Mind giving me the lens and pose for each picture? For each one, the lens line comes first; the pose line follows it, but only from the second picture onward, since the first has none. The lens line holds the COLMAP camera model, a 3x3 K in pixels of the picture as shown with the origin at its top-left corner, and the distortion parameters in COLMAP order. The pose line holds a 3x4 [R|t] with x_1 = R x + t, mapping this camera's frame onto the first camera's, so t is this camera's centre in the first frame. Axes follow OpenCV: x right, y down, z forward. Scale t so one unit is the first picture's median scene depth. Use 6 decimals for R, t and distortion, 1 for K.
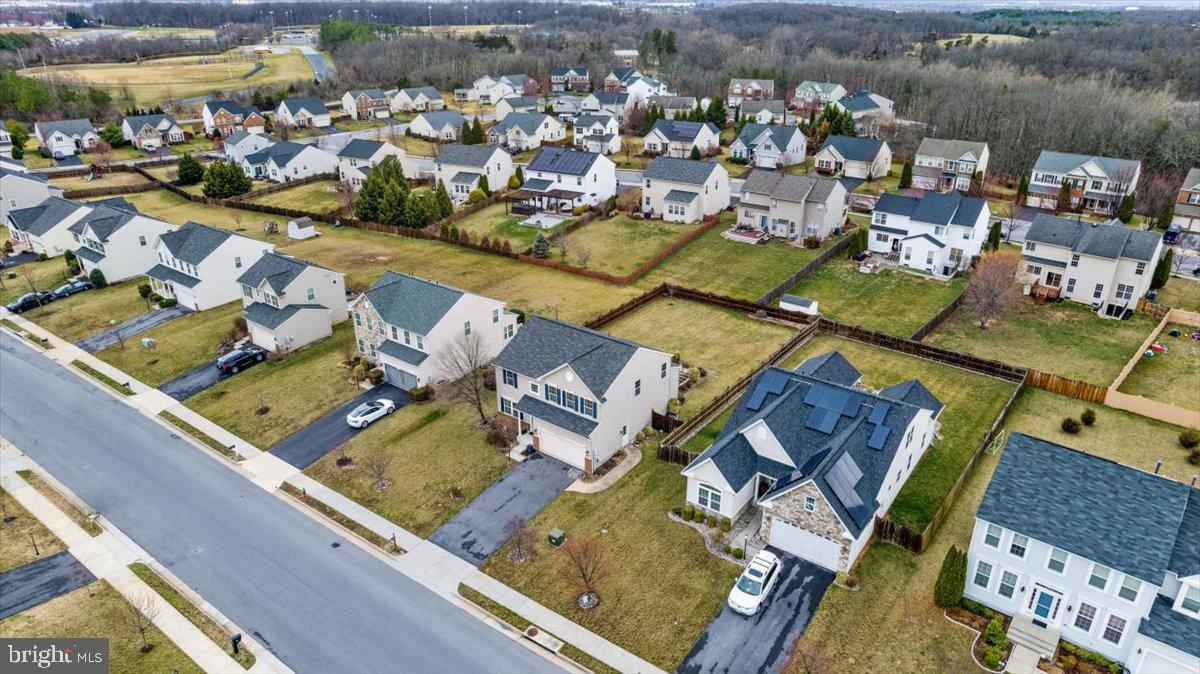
lens RADIAL K [[776.6, 0, 606.1], [0, 776.6, 341.2], [0, 0, 1]] dist [-0.034942, 0.004303]
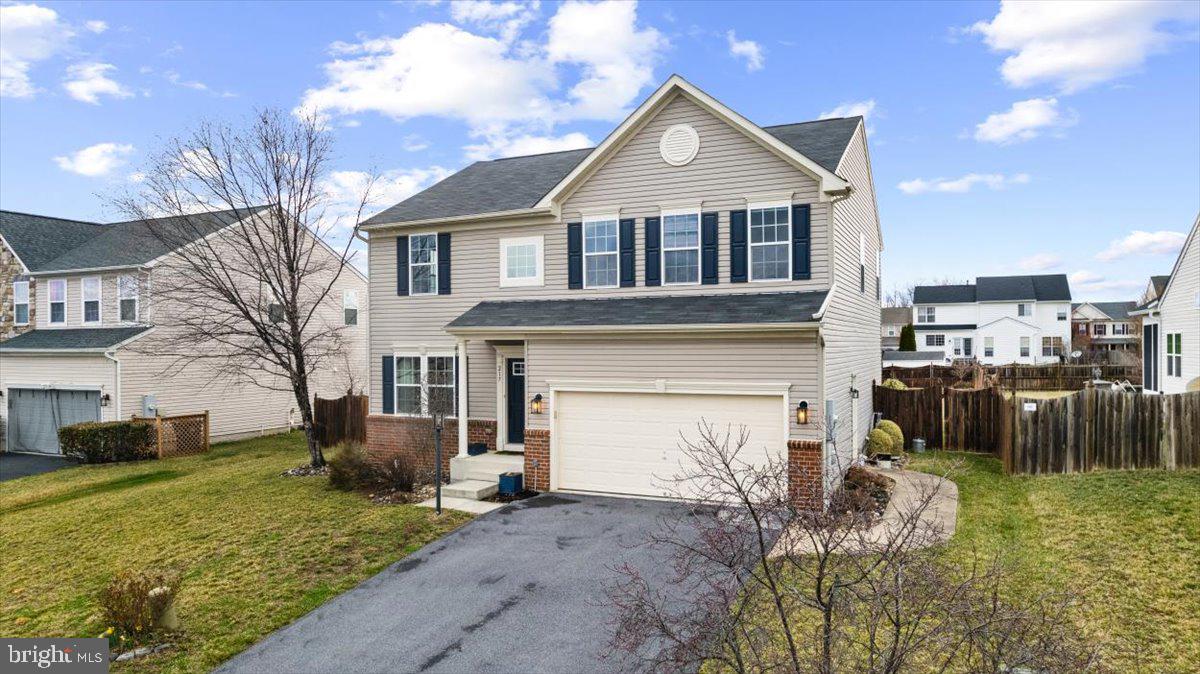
lens RADIAL K [[776.6, 0, 606.1], [0, 776.6, 341.2], [0, 0, 1]] dist [-0.034942, 0.004303]
pose [[0.976869, -0.006008, 0.213756, -0.111791], [0.095635, 0.906343, -0.411579, 0.184957], [-0.191263, 0.422501, 0.885952, 0.698091]]
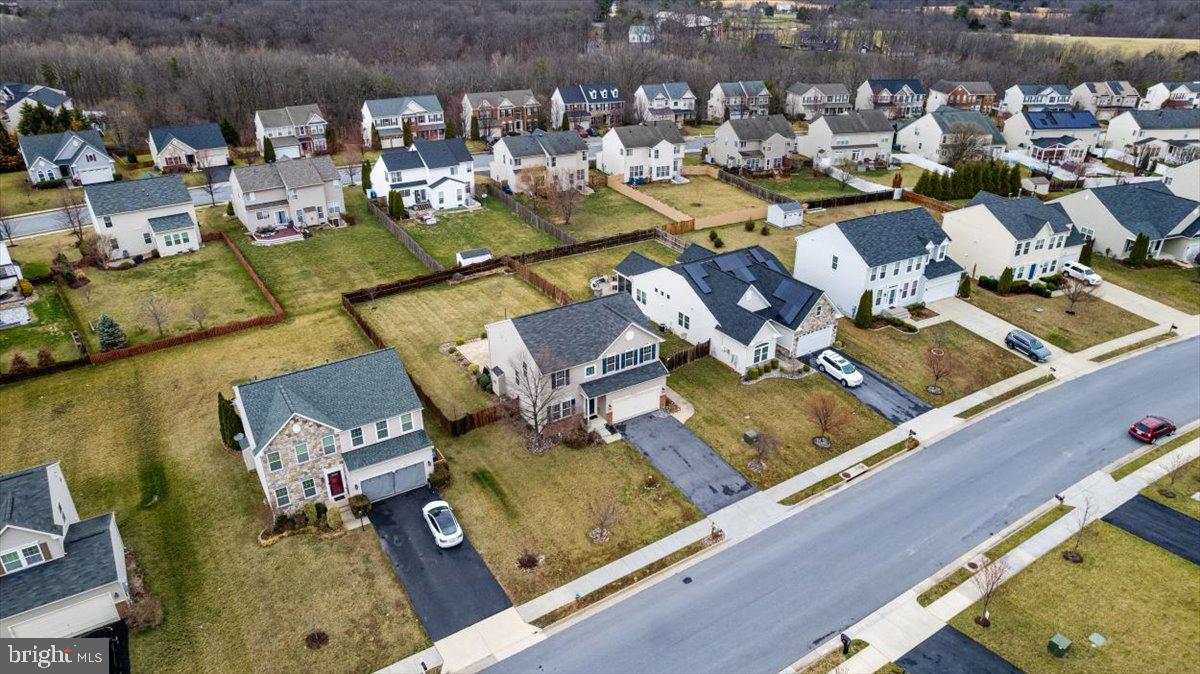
lens RADIAL K [[776.6, 0, 606.1], [0, 776.6, 341.2], [0, 0, 1]] dist [-0.034942, 0.004303]
pose [[0.352488, -0.411371, 0.840551, -0.820738], [0.382987, 0.882950, 0.271515, -0.212568], [-0.853858, 0.226214, 0.468780, 0.470494]]
